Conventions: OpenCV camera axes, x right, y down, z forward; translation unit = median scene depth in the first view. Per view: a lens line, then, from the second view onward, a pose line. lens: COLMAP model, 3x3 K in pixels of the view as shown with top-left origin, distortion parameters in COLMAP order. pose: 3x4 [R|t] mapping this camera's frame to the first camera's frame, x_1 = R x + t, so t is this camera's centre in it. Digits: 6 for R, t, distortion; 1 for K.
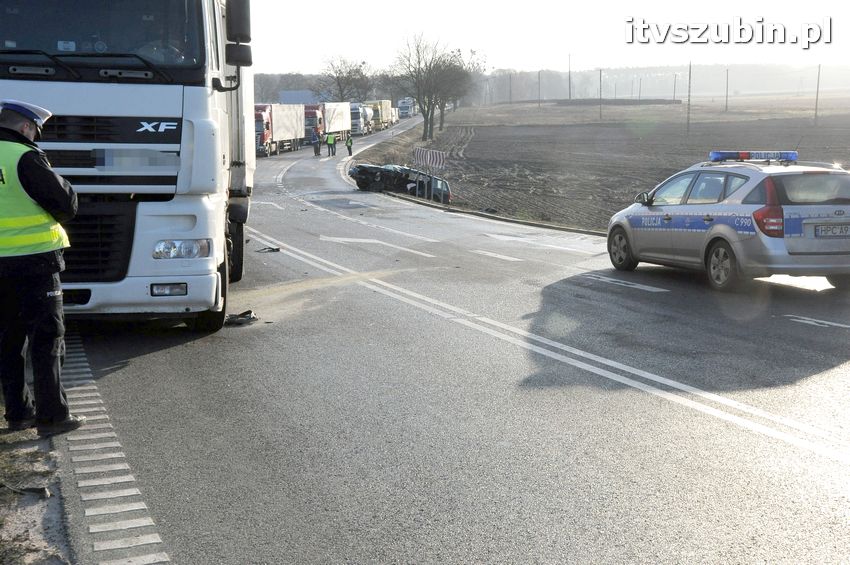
lens RADIAL K [[1101.5, 0, 424.6], [0, 1101.5, 282.4], [0, 0, 1]] dist [0.116326, 0.000000]
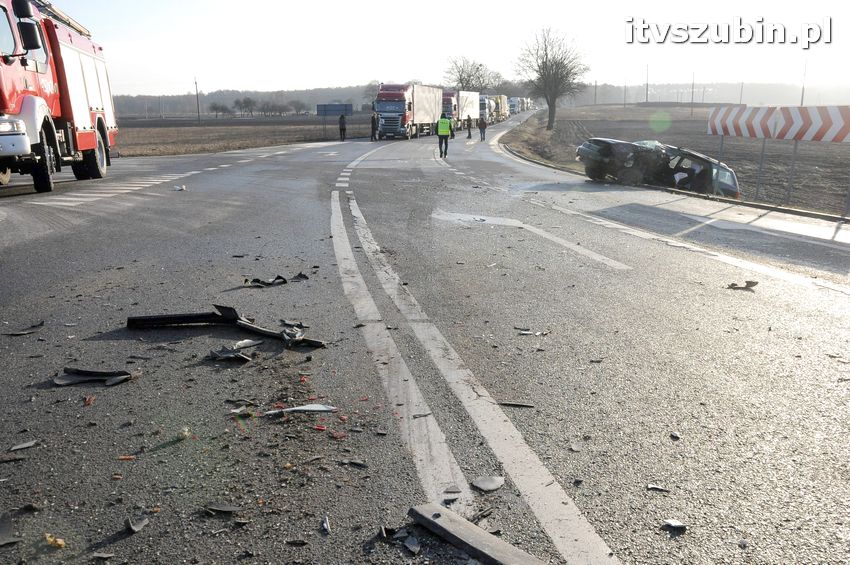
lens RADIAL K [[792.5, 0, 426.3], [0, 792.5, 282.3], [0, 0, 1]] dist [0.003238, 0.000000]
pose [[0.995487, 0.033901, -0.088640, -0.055308], [-0.029242, 0.998148, 0.053349, -0.025189], [0.090284, -0.050516, 0.994634, 0.285189]]
